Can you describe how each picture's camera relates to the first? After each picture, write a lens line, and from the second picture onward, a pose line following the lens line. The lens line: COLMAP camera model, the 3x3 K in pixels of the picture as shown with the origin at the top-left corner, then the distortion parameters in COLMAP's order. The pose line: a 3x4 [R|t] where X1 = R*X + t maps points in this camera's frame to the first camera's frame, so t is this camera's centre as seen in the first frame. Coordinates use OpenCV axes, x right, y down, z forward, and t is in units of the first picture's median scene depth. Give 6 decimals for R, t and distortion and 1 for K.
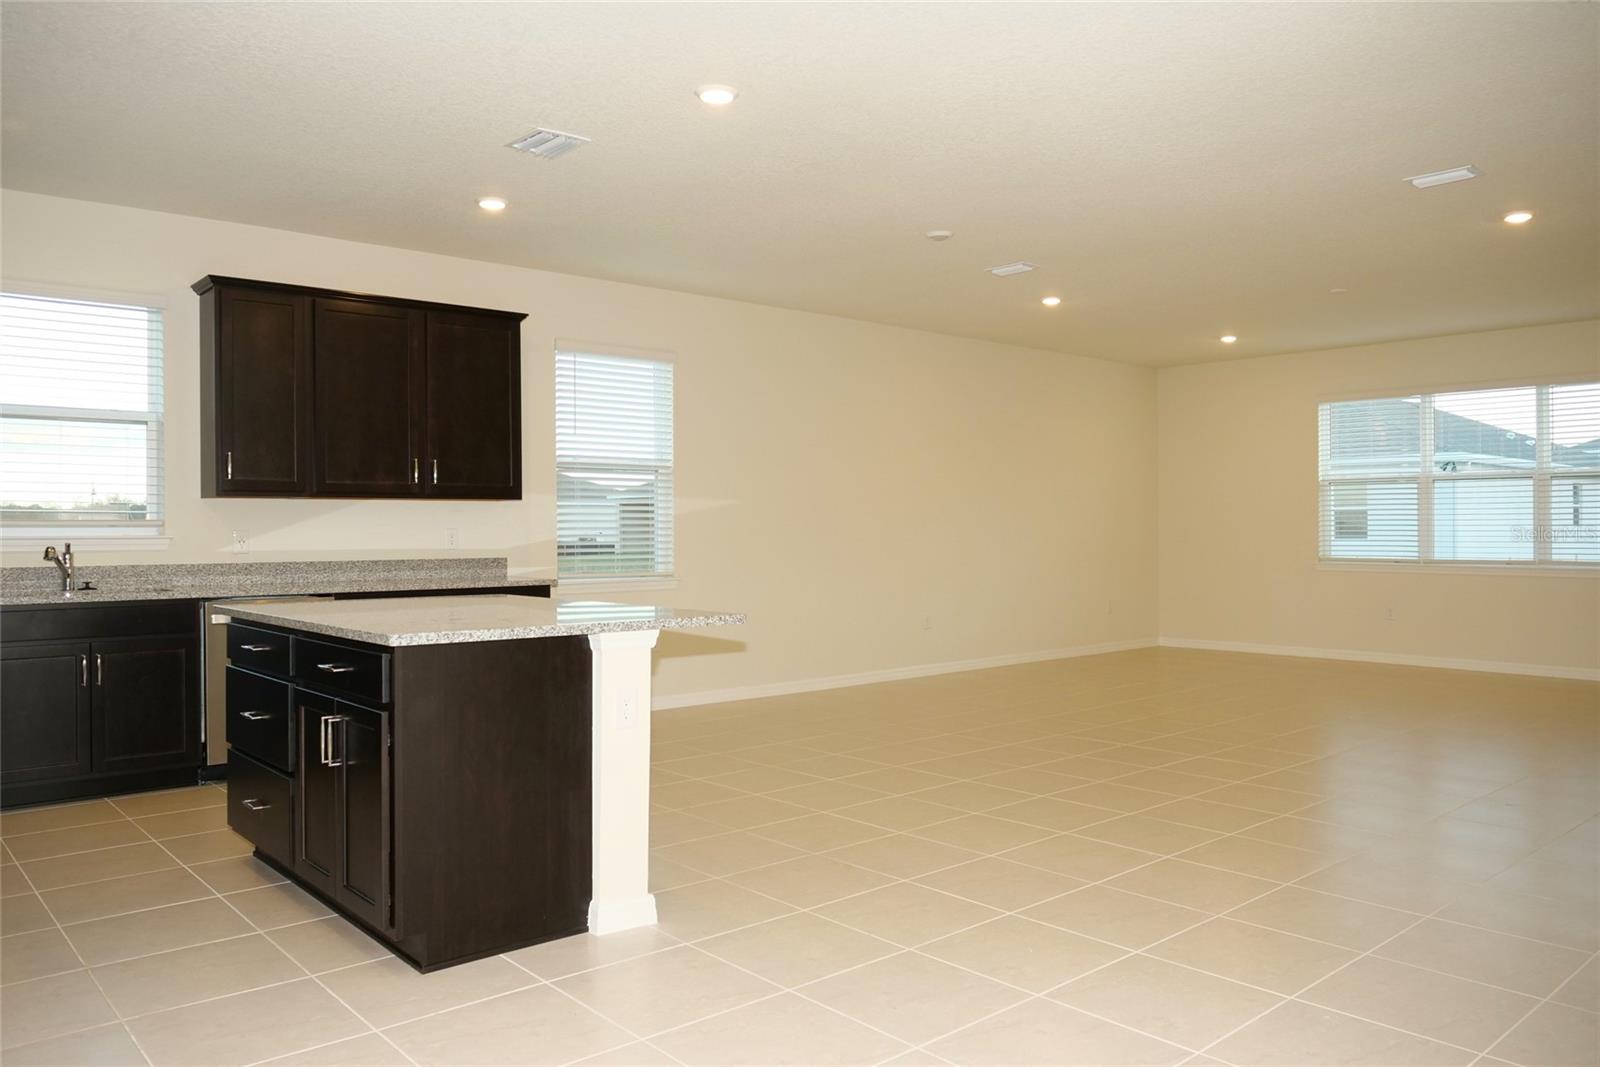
lens RADIAL K [[1184.6, 0, 800.9], [0, 1184.6, 530.5], [0, 0, 1]] dist [-0.043257, -0.000776]
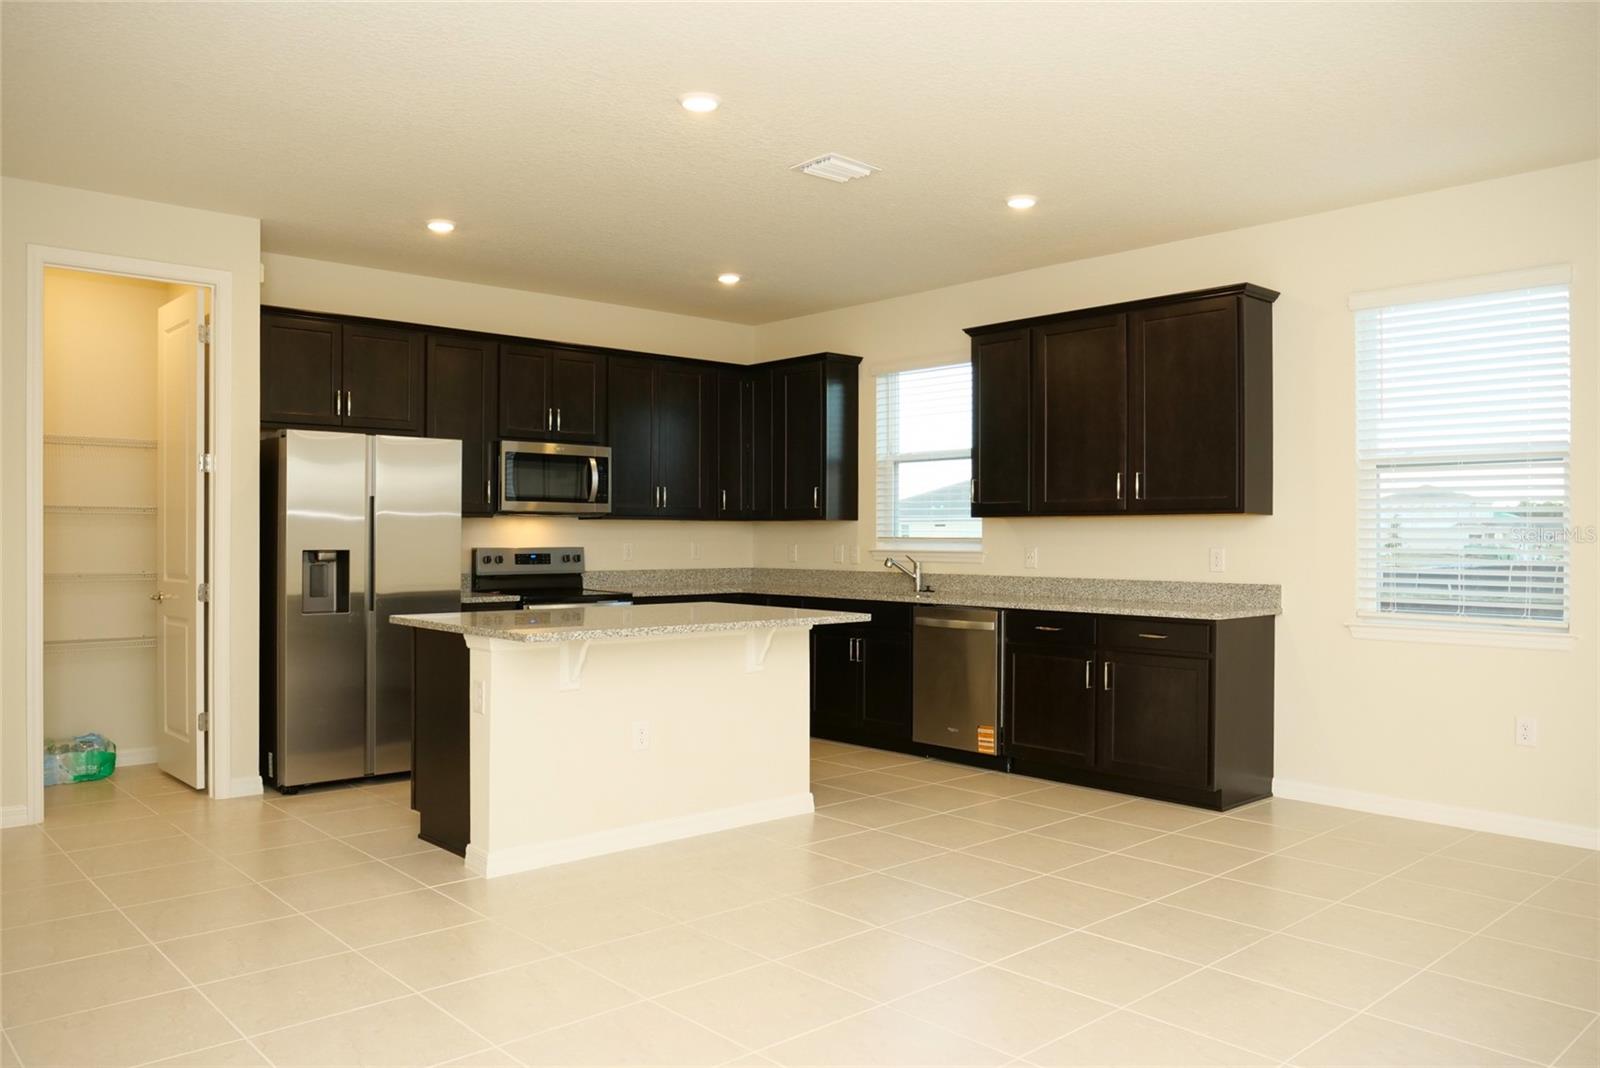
lens RADIAL K [[1184.6, 0, 801.3], [0, 1184.6, 529.4], [0, 0, 1]] dist [-0.043257, -0.000776]
pose [[0.035847, -0.004017, -0.999349, 0.590333], [-0.009850, 0.999942, -0.004373, -0.008965], [0.999309, 0.010000, 0.035805, 0.705729]]
